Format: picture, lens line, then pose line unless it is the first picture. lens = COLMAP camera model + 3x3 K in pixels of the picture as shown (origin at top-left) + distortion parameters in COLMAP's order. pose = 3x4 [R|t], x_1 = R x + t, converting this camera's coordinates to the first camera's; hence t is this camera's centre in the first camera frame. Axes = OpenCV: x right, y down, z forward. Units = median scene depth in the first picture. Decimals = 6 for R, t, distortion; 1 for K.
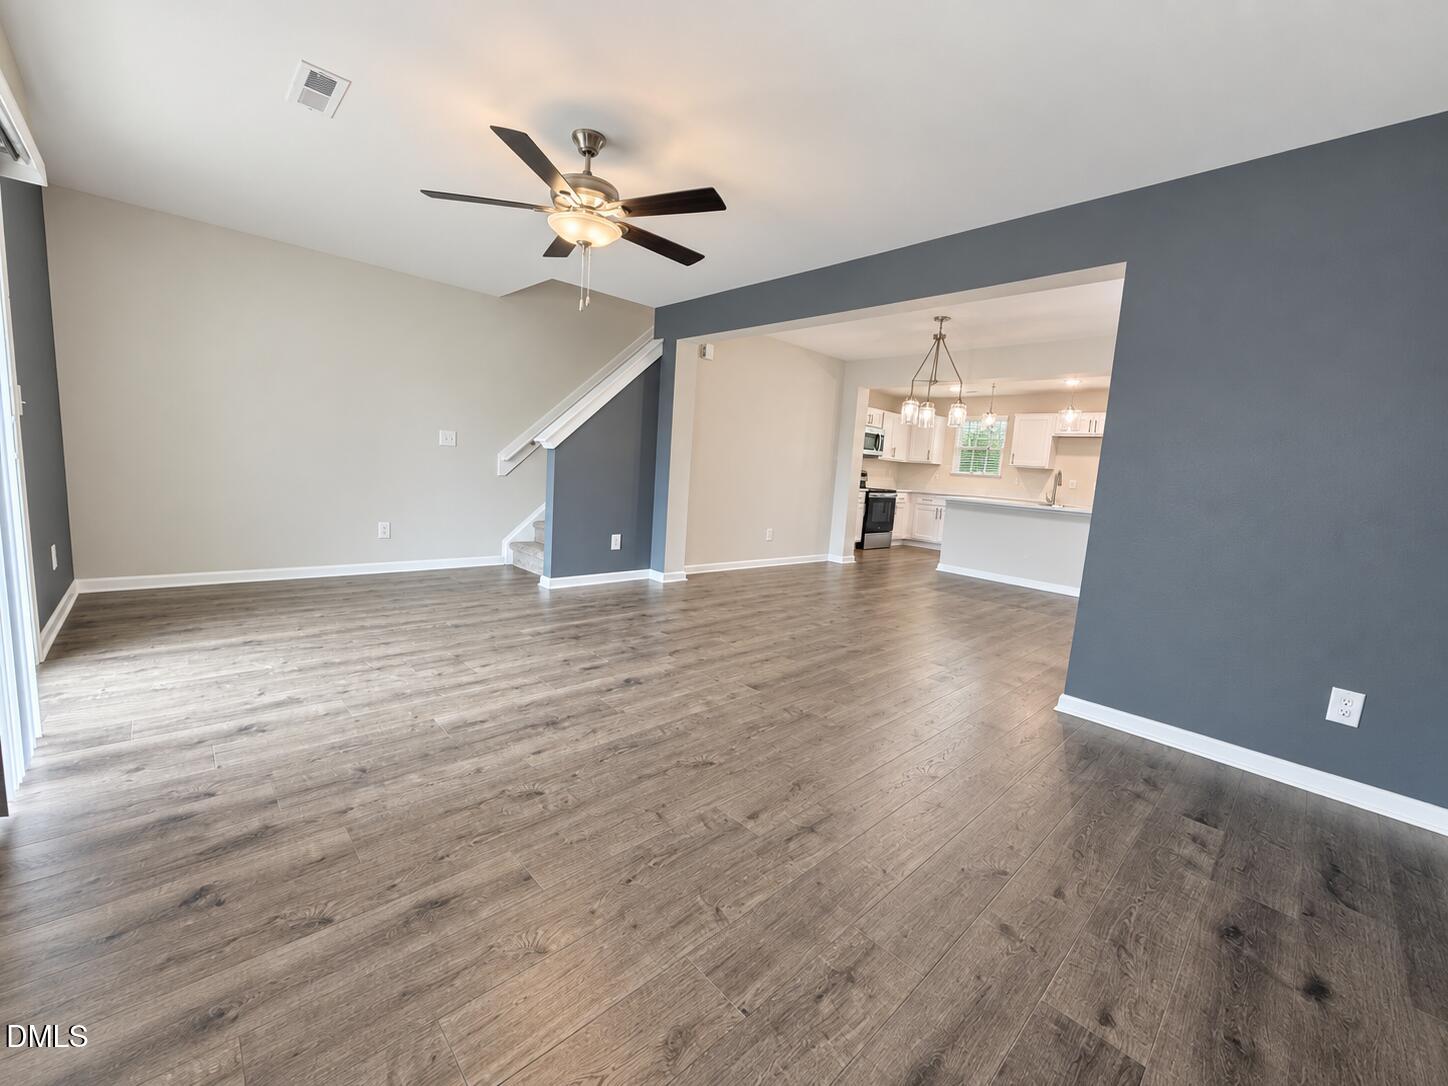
lens RADIAL K [[578.7, 0, 718.0], [0, 578.7, 548.6], [0, 0, 1]] dist [-0.000674, 0.000195]
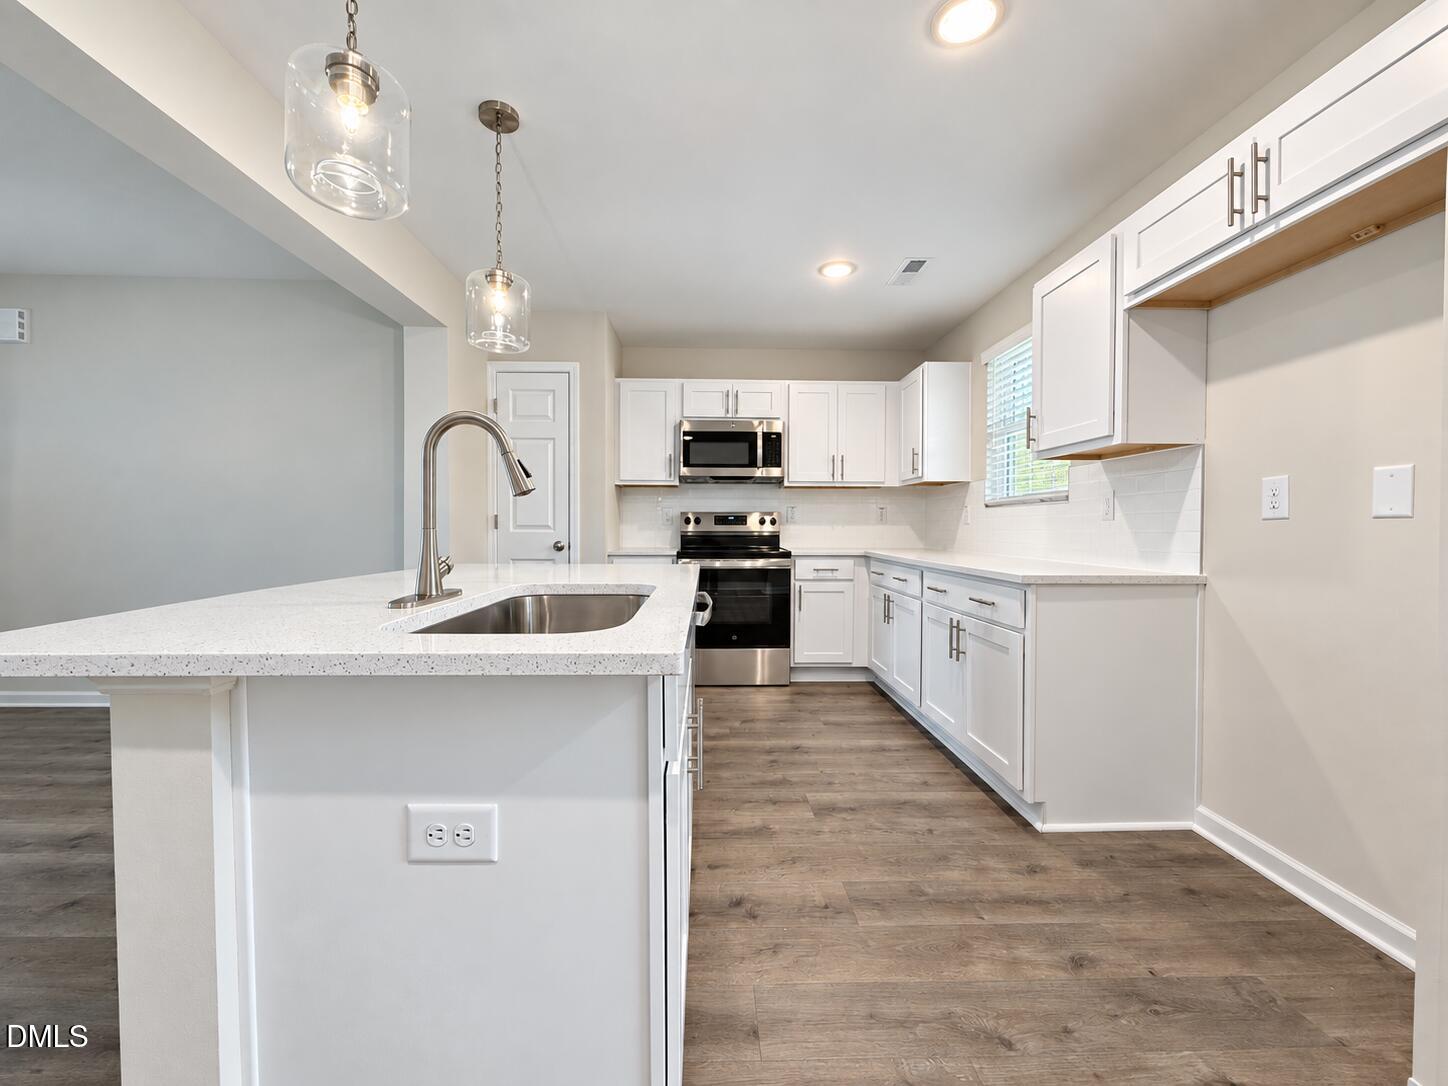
lens RADIAL K [[578.7, 0, 718.0], [0, 578.7, 548.6], [0, 0, 1]] dist [-0.000674, 0.000195]
pose [[0.750743, -0.048138, -0.658838, 1.719161], [-0.045478, 0.991209, -0.124245, -0.146856], [0.659027, 0.123239, 0.741954, 2.021992]]
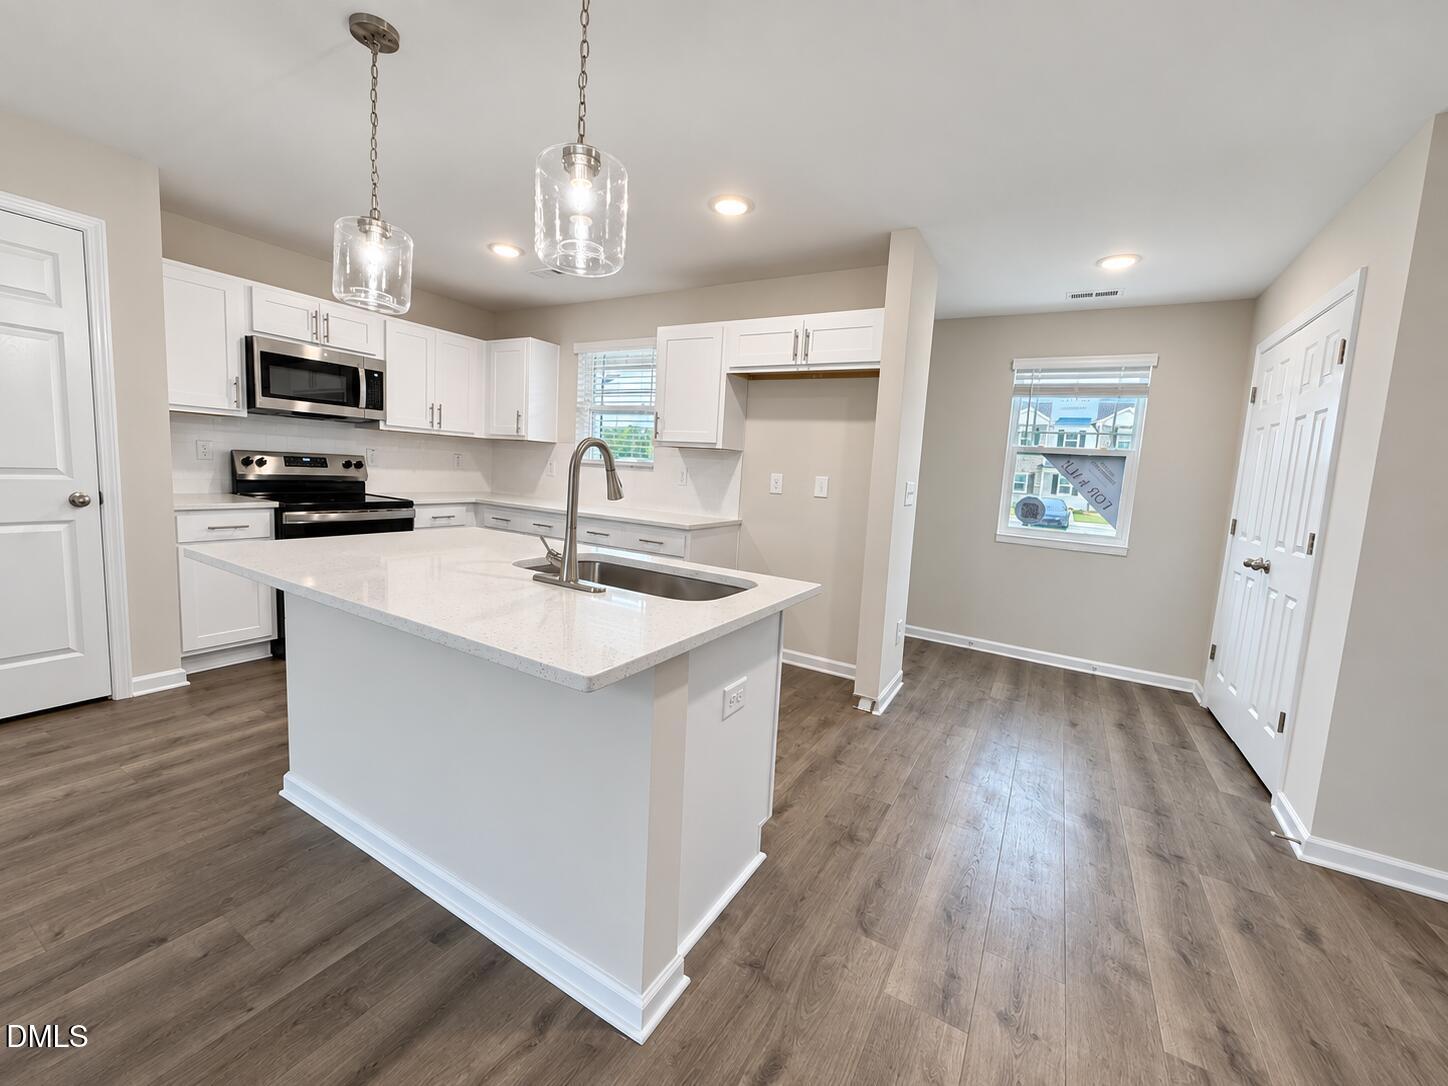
lens RADIAL K [[588.3, 0, 717.6], [0, 588.3, 536.2], [0, 0, 1]] dist [0.001036, 0.000193]
pose [[0.956948, -0.050967, 0.285748, 1.237367], [0.054309, 0.998517, -0.003777, -0.189527], [-0.285132, 0.019133, 0.958297, 1.621582]]
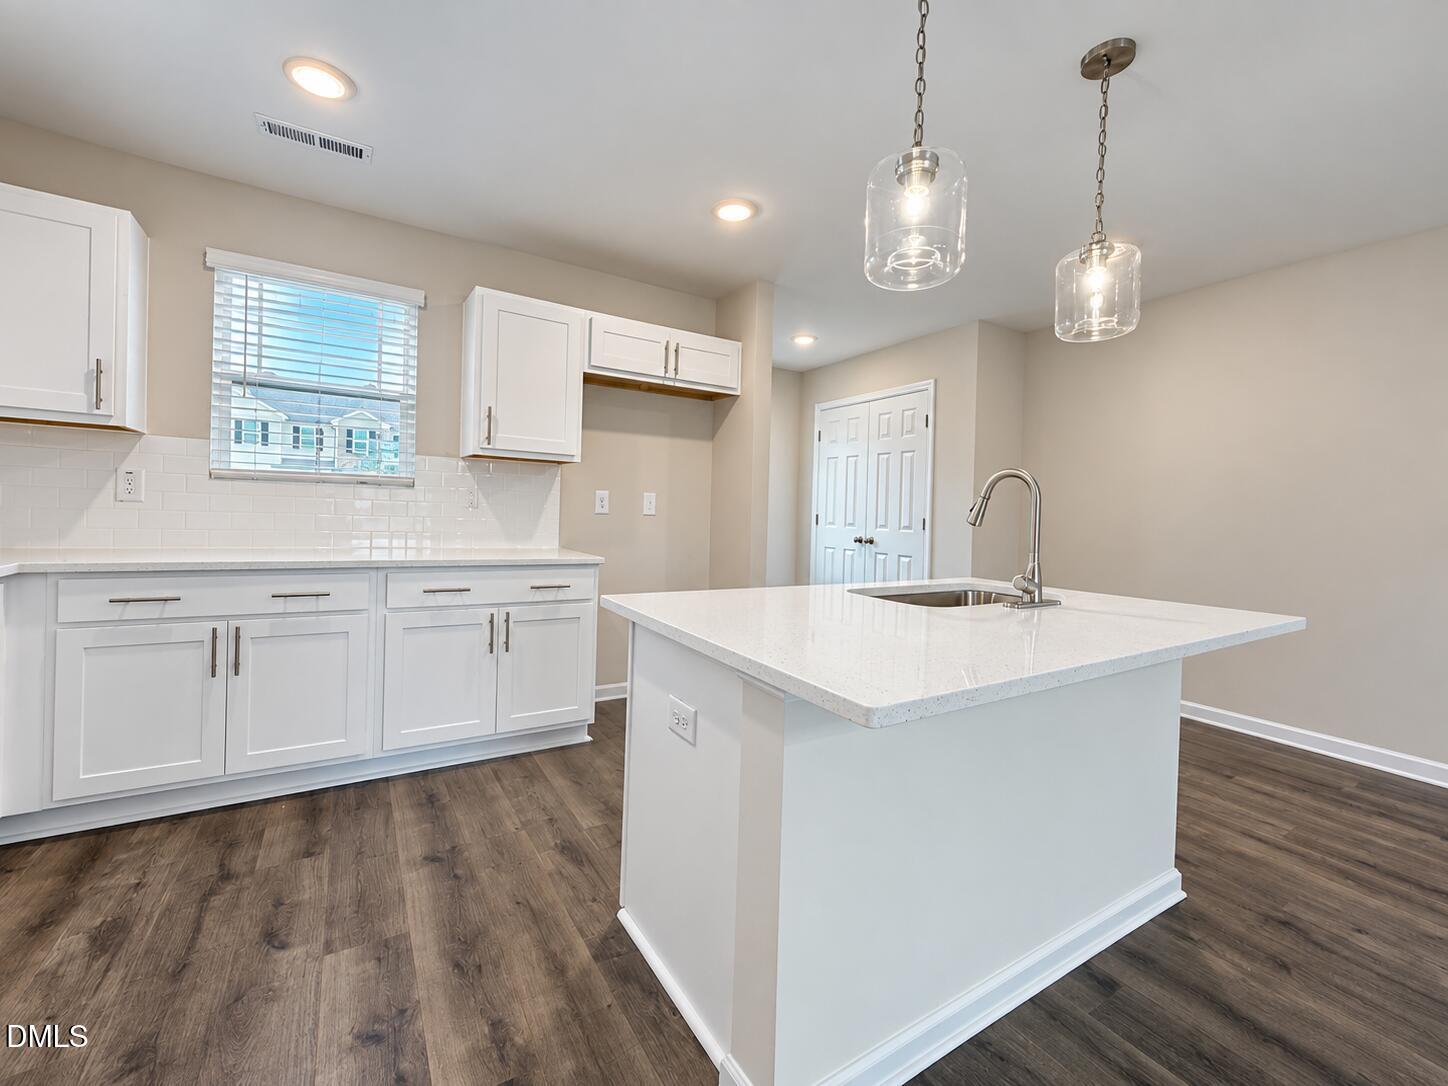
lens RADIAL K [[599.6, 0, 724.0], [0, 599.6, 543.0], [0, 0, 1]] dist [-0.000278, -0.000078]
pose [[0.200294, -0.122572, 0.972038, 0.597498], [0.125983, 0.987129, 0.098516, -0.316649], [-0.971602, 0.102728, 0.213158, 2.391443]]
